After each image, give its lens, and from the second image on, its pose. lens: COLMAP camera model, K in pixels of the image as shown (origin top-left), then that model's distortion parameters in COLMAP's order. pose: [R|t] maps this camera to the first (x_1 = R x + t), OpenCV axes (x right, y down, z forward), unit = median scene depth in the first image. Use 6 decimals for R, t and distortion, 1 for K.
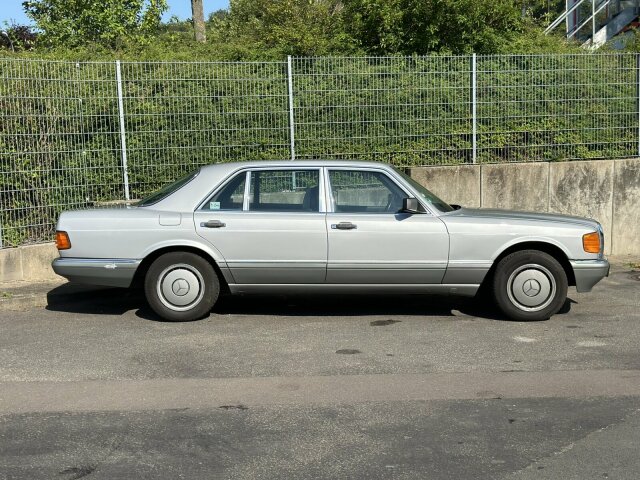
lens RADIAL K [[907.2, 0, 321.1], [0, 907.2, 238.6], [0, 0, 1]] dist [0.121818, 0.000000]
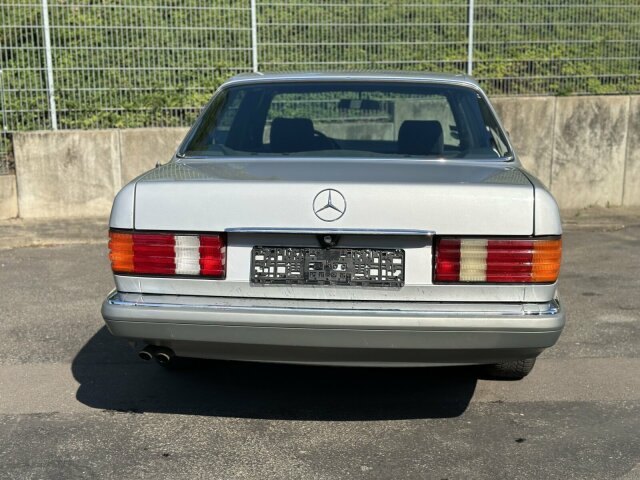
lens RADIAL K [[907.2, 0, 320.9], [0, 907.2, 240.9], [0, 0, 1]] dist [0.121818, 0.000000]
pose [[0.999806, 0.015412, 0.012289, 0.022711], [-0.016113, 0.998120, 0.059137, 0.005090], [-0.011354, -0.059324, 0.998174, 0.152459]]
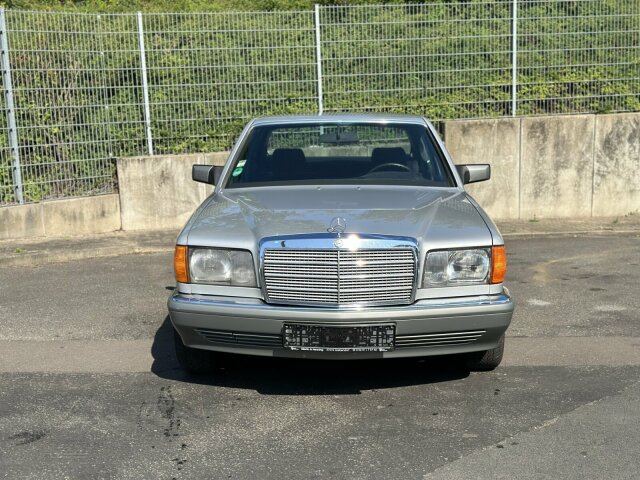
lens RADIAL K [[907.2, 0, 318.7], [0, 907.2, 235.2], [0, 0, 1]] dist [0.121818, 0.000000]
pose [[0.996793, 0.005448, -0.079831, 0.047297], [-0.001976, 0.999052, 0.043496, 0.000323], [0.079993, -0.043199, 0.995859, 0.031573]]
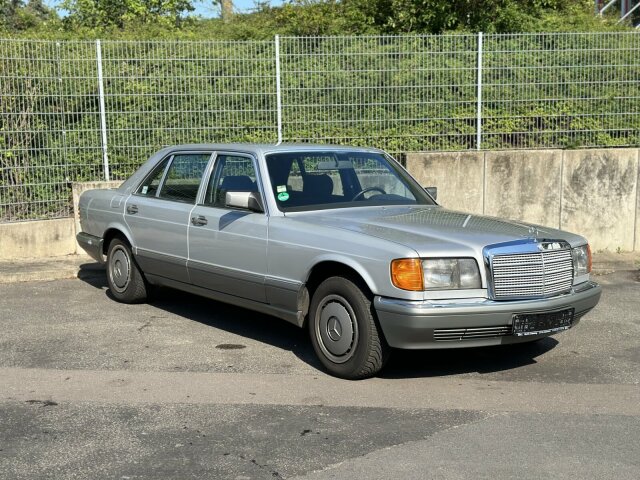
lens RADIAL K [[907.2, 0, 321.6], [0, 907.2, 240.9], [0, 0, 1]] dist [0.121818, 0.000000]
pose [[0.989158, 0.030235, -0.143706, 0.164403], [-0.027161, 0.999359, 0.023308, -0.006686], [0.144318, -0.019152, 0.989346, 0.047938]]
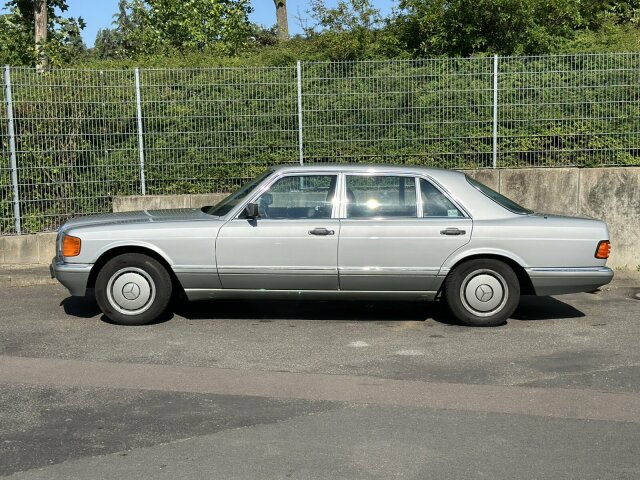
lens RADIAL K [[907.2, 0, 321.3], [0, 907.2, 237.7], [0, 0, 1]] dist [0.121818, 0.000000]
pose [[0.956182, 0.041731, -0.289783, 0.311800], [-0.041158, 0.999120, 0.008077, -0.009240], [0.289865, 0.004204, 0.957058, 0.016179]]
